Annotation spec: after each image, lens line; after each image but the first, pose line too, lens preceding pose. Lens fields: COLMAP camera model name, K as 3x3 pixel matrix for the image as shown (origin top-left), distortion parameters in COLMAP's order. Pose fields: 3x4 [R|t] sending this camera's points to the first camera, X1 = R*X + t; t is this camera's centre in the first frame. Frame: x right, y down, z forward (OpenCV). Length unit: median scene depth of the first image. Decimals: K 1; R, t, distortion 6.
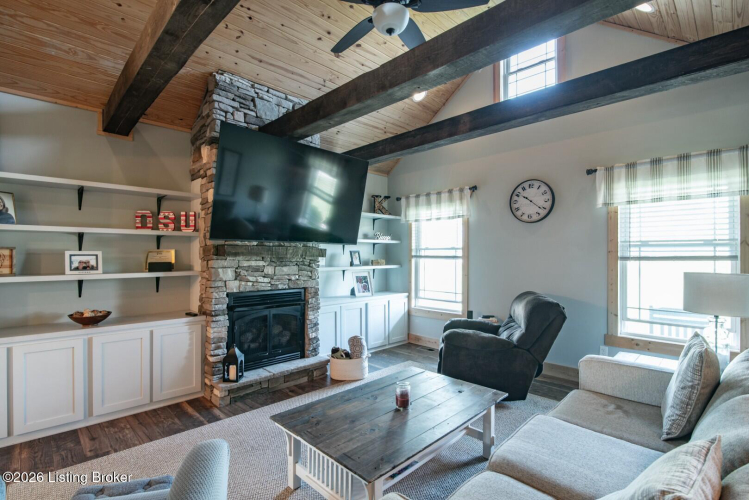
lens RADIAL K [[357.9, 0, 392.9], [0, 357.9, 255.1], [0, 0, 1]] dist [-0.012734, -0.001440]
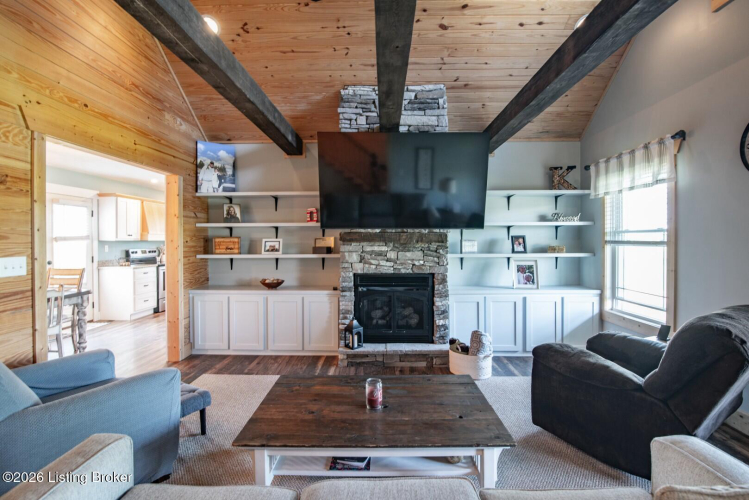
lens RADIAL K [[357.9, 0, 378.8], [0, 357.9, 246.0], [0, 0, 1]] dist [-0.012734, -0.001440]
pose [[0.686371, 0.007788, -0.727210, 0.425974], [0.003696, 0.999892, 0.014197, -0.000648], [0.727243, -0.012432, 0.686268, 0.233106]]
